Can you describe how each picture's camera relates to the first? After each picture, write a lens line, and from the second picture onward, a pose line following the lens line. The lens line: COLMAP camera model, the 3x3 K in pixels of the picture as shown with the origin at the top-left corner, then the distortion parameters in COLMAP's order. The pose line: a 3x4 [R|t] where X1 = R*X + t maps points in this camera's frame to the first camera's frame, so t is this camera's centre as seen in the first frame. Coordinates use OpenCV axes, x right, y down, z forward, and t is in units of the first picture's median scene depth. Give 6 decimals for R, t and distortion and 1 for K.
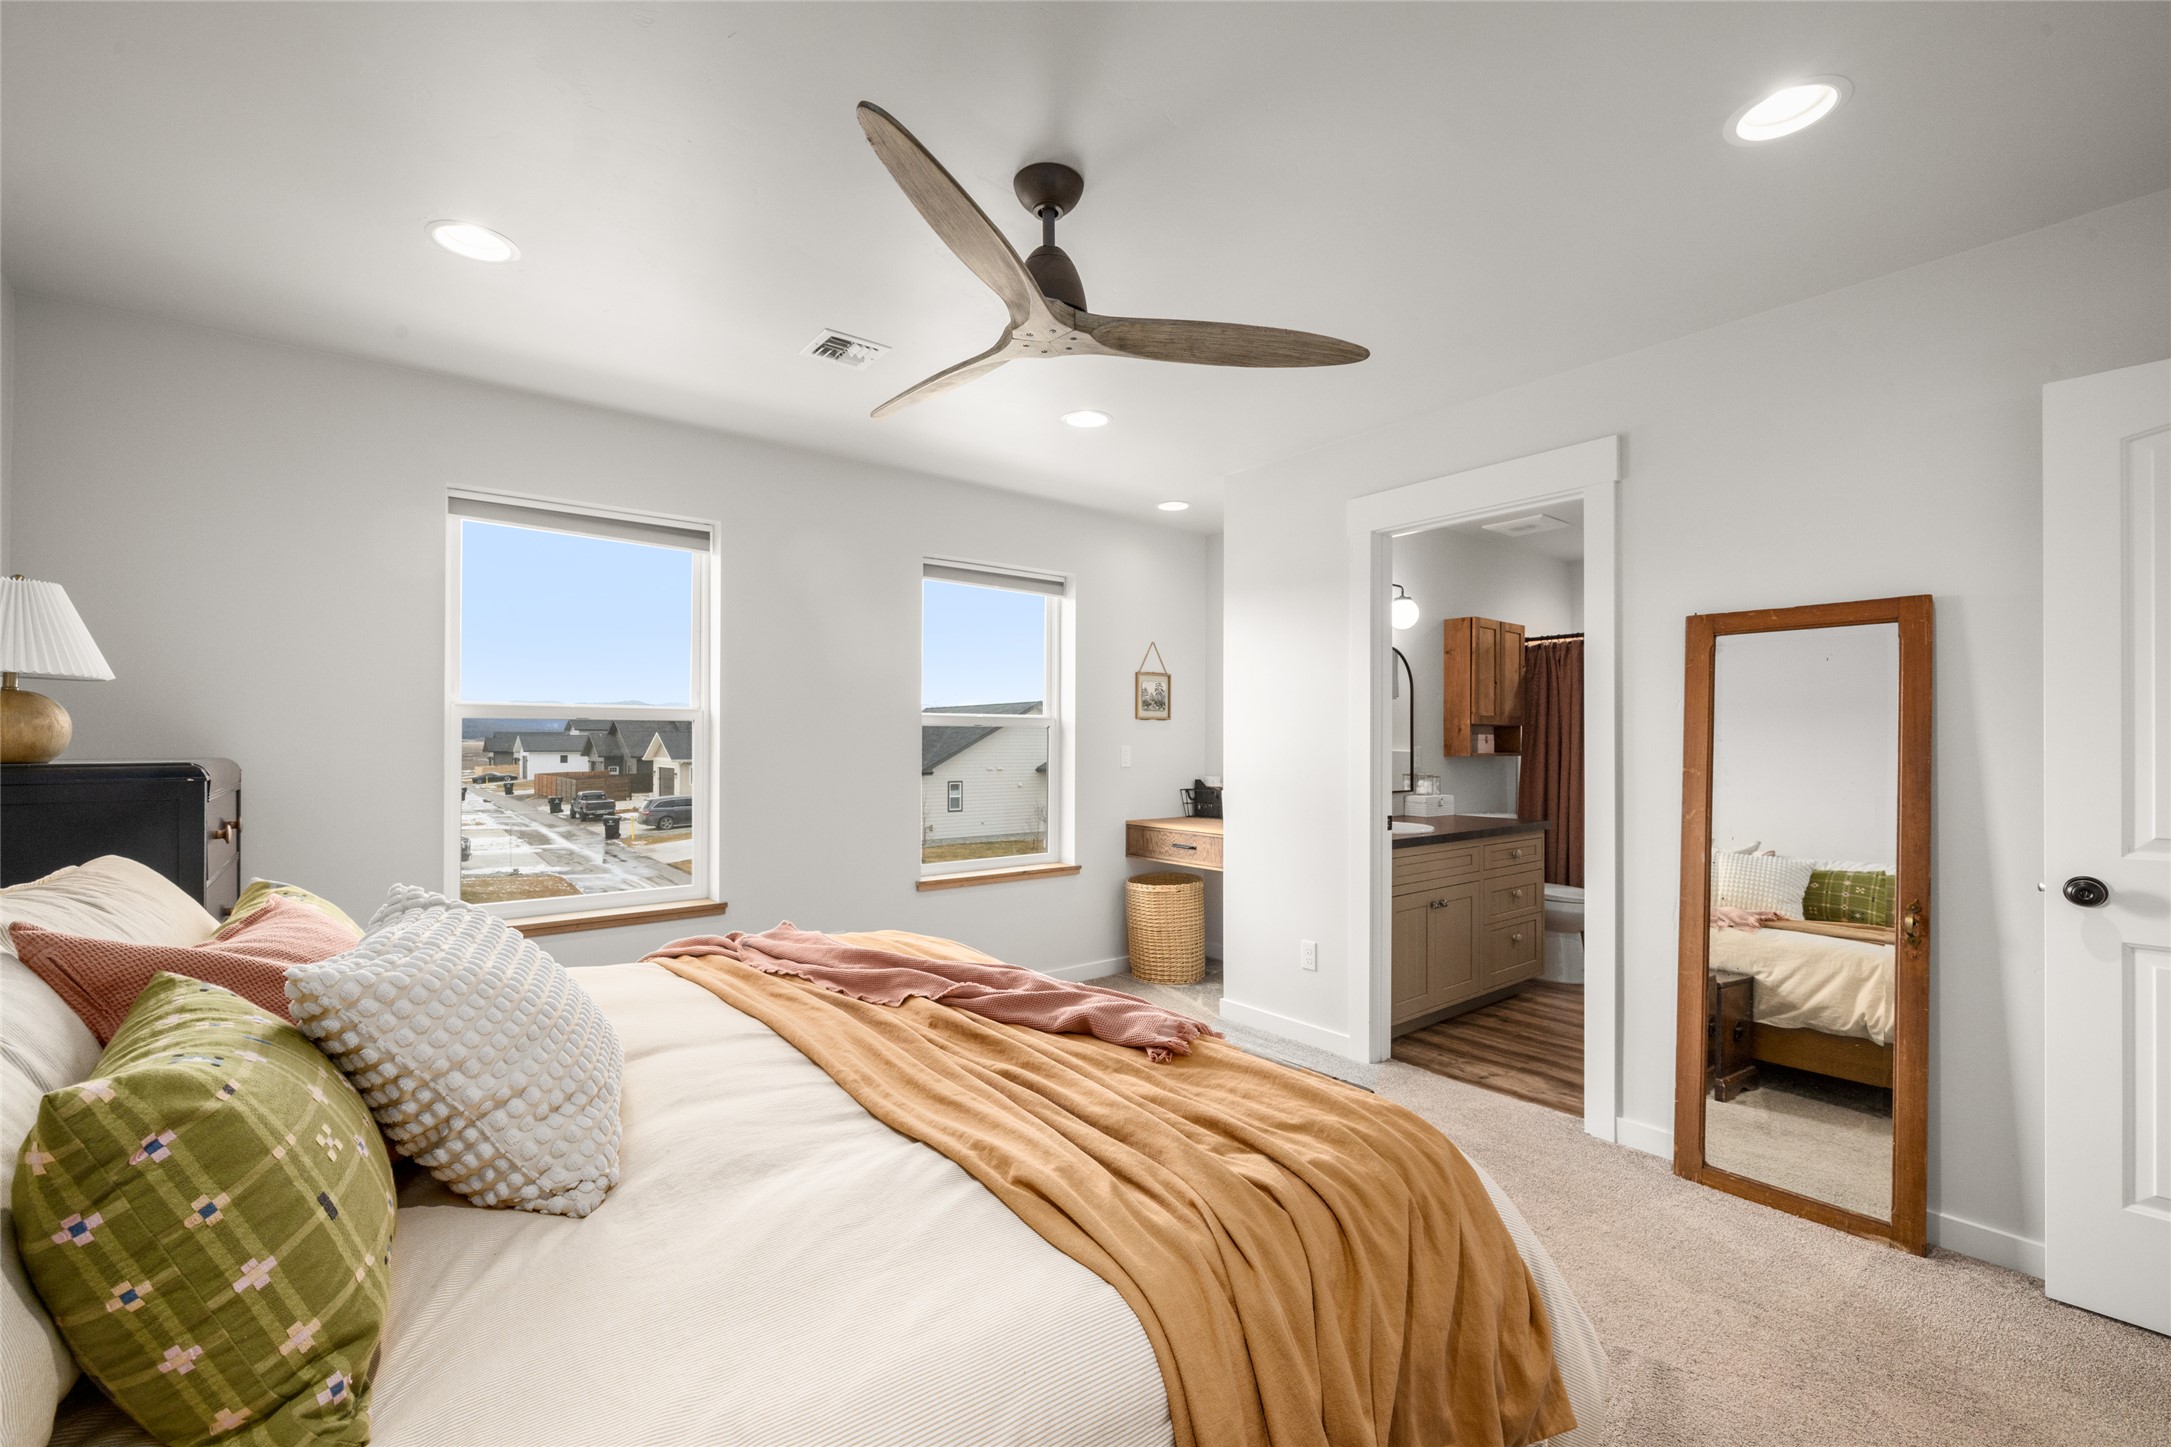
lens RADIAL K [[928.7, 0, 1078.1], [0, 928.7, 735.9], [0, 0, 1]] dist [0.000202, -0.000186]
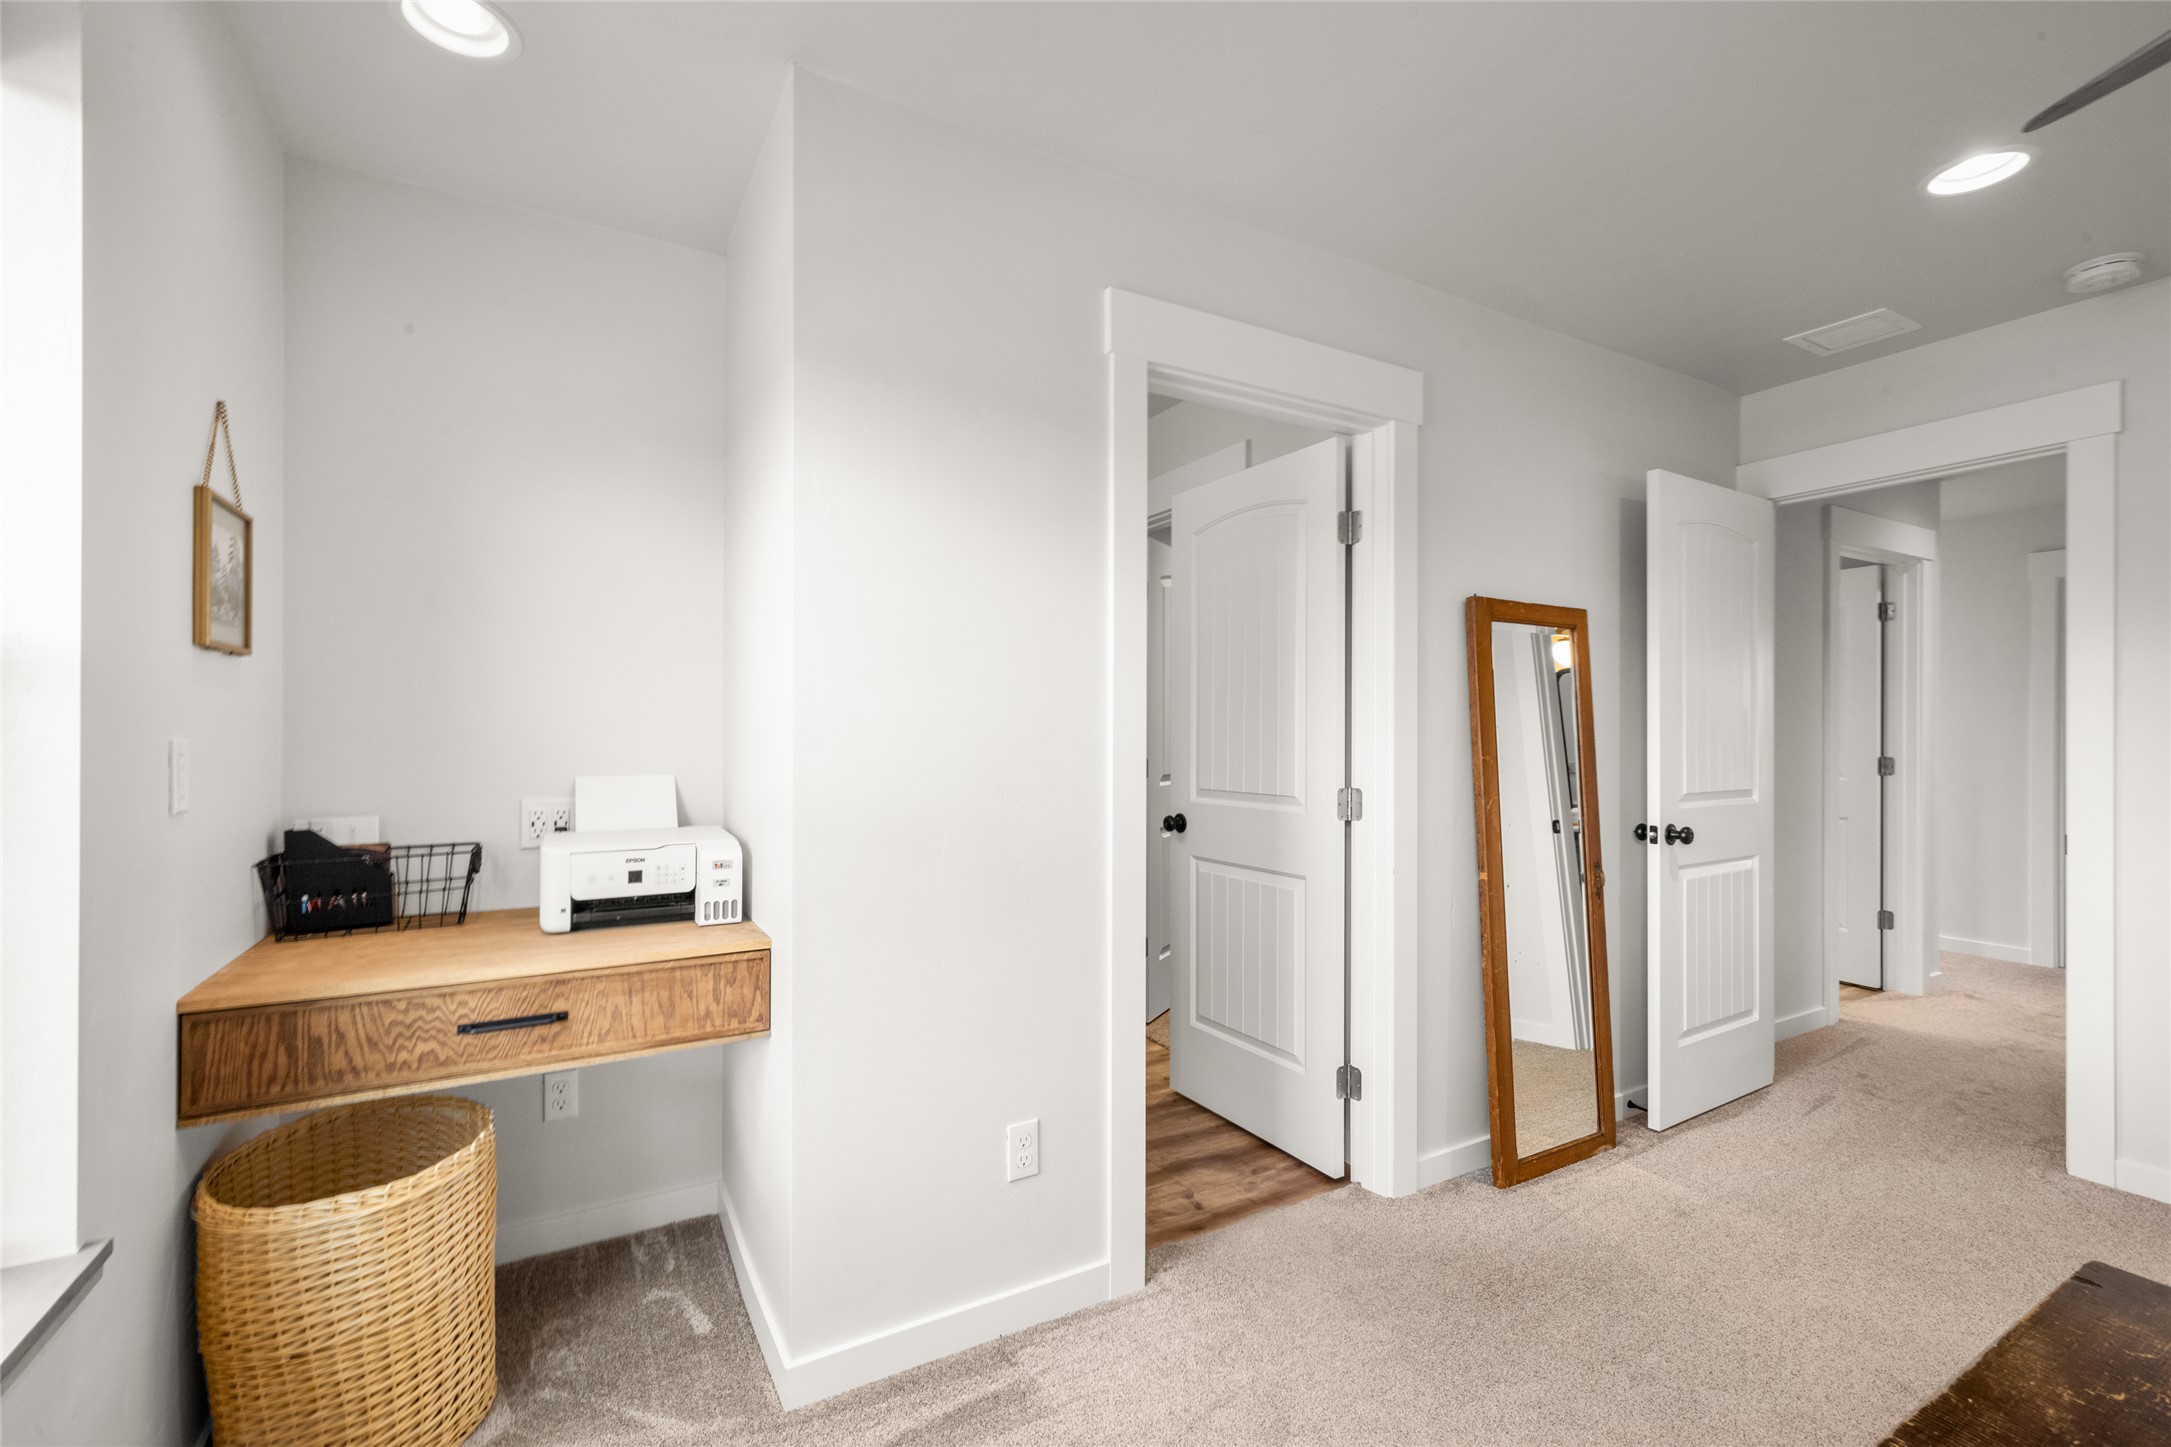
lens RADIAL K [[928.7, 0, 1078.1], [0, 928.7, 735.9], [0, 0, 1]] dist [0.000202, -0.000186]
pose [[0.150433, -0.004590, 0.988609, -0.244995], [-0.008300, 0.999948, 0.005905, 0.008547], [-0.988585, -0.009094, 0.150388, 0.901162]]
